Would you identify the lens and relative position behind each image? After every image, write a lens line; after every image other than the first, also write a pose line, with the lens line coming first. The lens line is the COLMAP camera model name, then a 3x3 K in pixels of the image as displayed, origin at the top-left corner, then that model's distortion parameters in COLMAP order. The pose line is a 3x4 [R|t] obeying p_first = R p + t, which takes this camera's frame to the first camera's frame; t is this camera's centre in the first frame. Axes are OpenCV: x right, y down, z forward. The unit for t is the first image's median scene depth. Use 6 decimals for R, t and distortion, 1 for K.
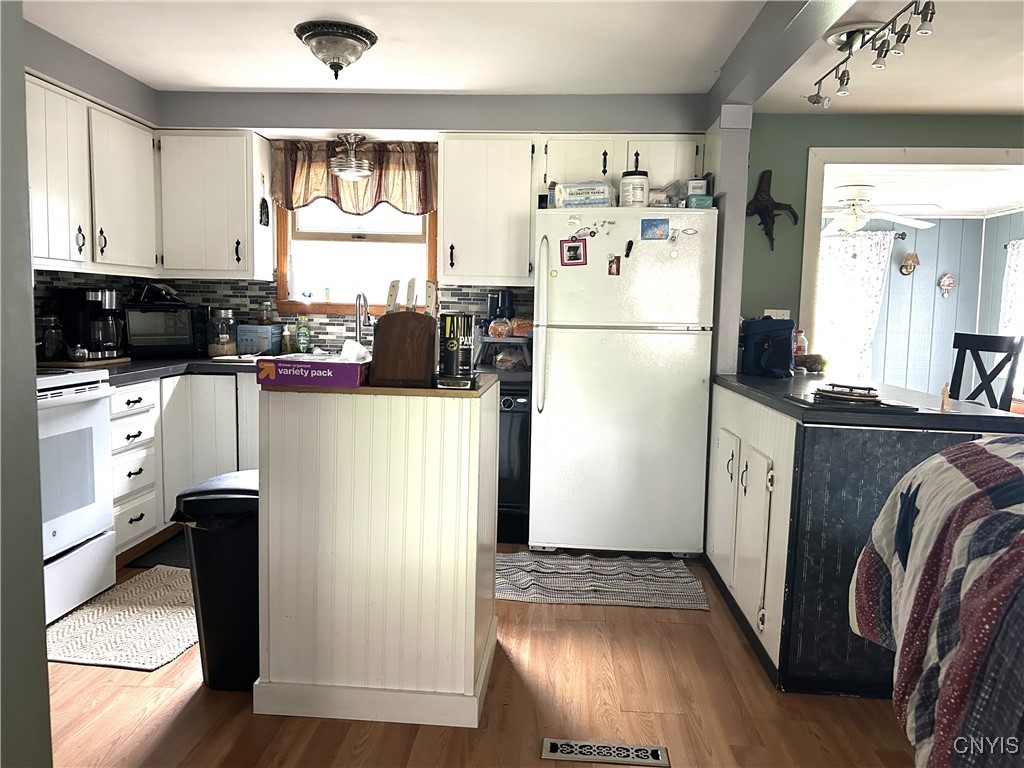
lens RADIAL K [[773.8, 0, 512.0], [0, 773.8, 384.0], [0, 0, 1]] dist [0.065374, -0.068886]
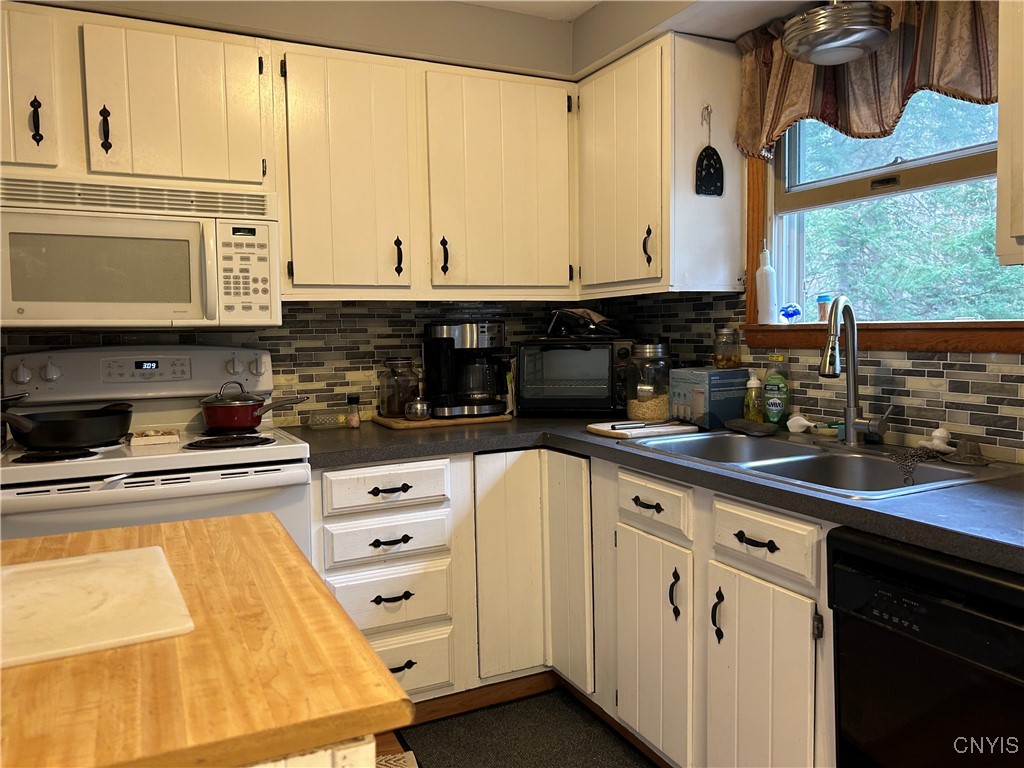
lens RADIAL K [[773.8, 0, 512.0], [0, 773.8, 384.0], [0, 0, 1]] dist [0.065374, -0.068886]
pose [[0.492413, 0.032959, -0.869738, 0.112949], [-0.056220, 0.998400, 0.006005, -0.063605], [0.868544, 0.045939, 0.493478, 0.626409]]
